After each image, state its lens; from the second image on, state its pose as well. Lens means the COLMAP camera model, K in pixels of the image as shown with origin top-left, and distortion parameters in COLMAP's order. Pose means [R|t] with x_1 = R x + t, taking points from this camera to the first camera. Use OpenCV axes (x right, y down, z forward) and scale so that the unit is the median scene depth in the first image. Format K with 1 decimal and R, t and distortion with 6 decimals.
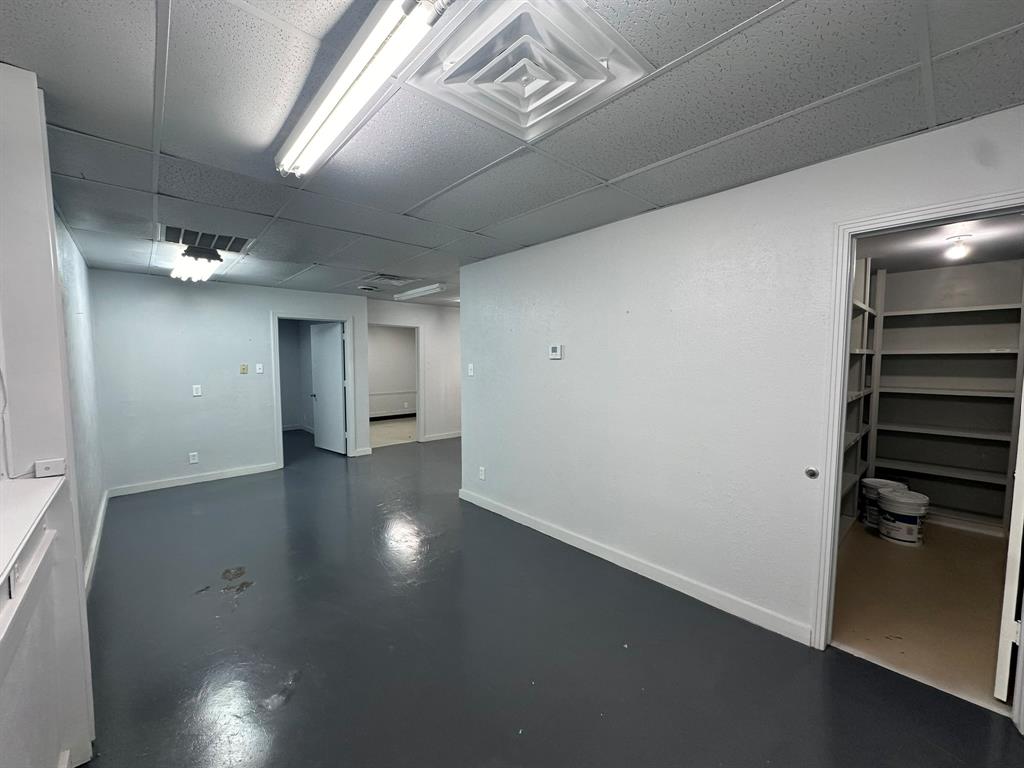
lens RADIAL K [[409.3, 0, 512.0], [0, 409.3, 384.0], [0, 0, 1]] dist [0.001097, -0.000132]
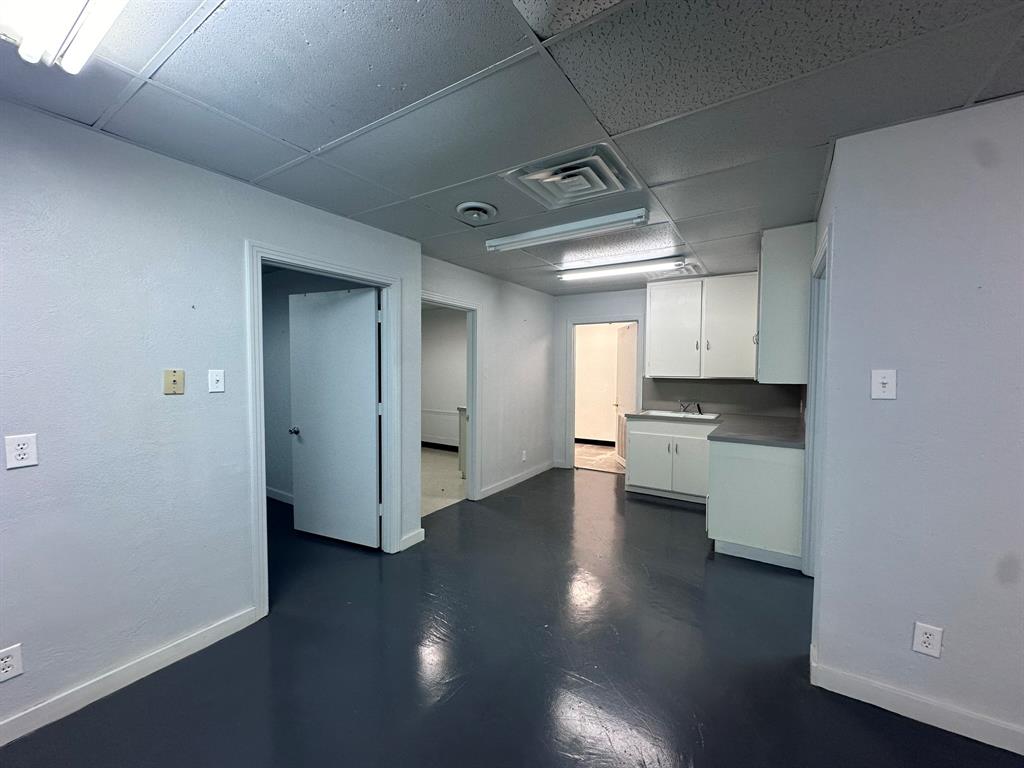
lens RADIAL K [[409.3, 0, 512.0], [0, 409.3, 384.0], [0, 0, 1]] dist [0.001097, -0.000132]
pose [[0.967322, -0.001953, 0.253543, -0.382094], [0.006403, 0.999840, -0.016726, -0.022724], [-0.253470, 0.017803, 0.967179, 0.472315]]
